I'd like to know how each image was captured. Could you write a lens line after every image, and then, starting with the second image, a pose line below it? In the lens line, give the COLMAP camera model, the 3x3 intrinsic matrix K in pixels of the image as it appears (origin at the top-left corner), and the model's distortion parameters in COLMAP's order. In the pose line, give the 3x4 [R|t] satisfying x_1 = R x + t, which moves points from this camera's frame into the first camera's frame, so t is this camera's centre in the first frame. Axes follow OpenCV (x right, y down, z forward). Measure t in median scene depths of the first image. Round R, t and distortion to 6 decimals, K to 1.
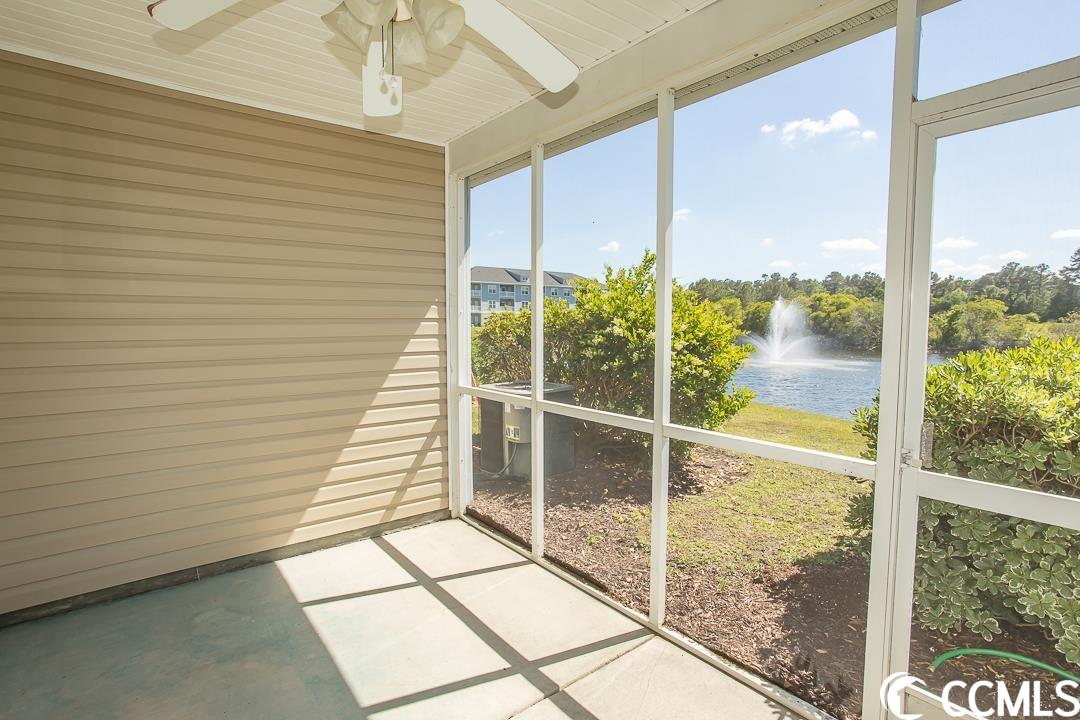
lens RADIAL K [[532.6, 0, 535.0], [0, 532.6, 353.9], [0, 0, 1]] dist [-0.047965, 0.027108]
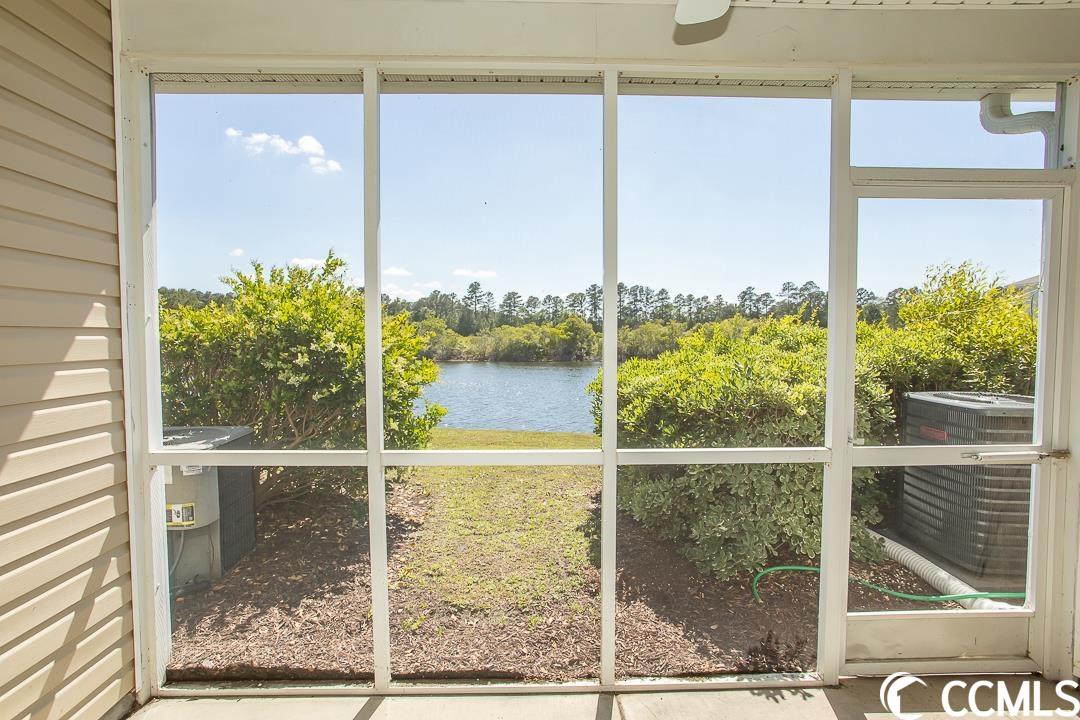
lens RADIAL K [[532.6, 0, 541.1], [0, 532.6, 358.2], [0, 0, 1]] dist [-0.047965, 0.027108]
pose [[0.591986, -0.033726, 0.805242, -0.335083], [0.049079, 0.998778, 0.005750, -0.019817], [-0.804453, 0.036117, 0.592918, 0.364045]]
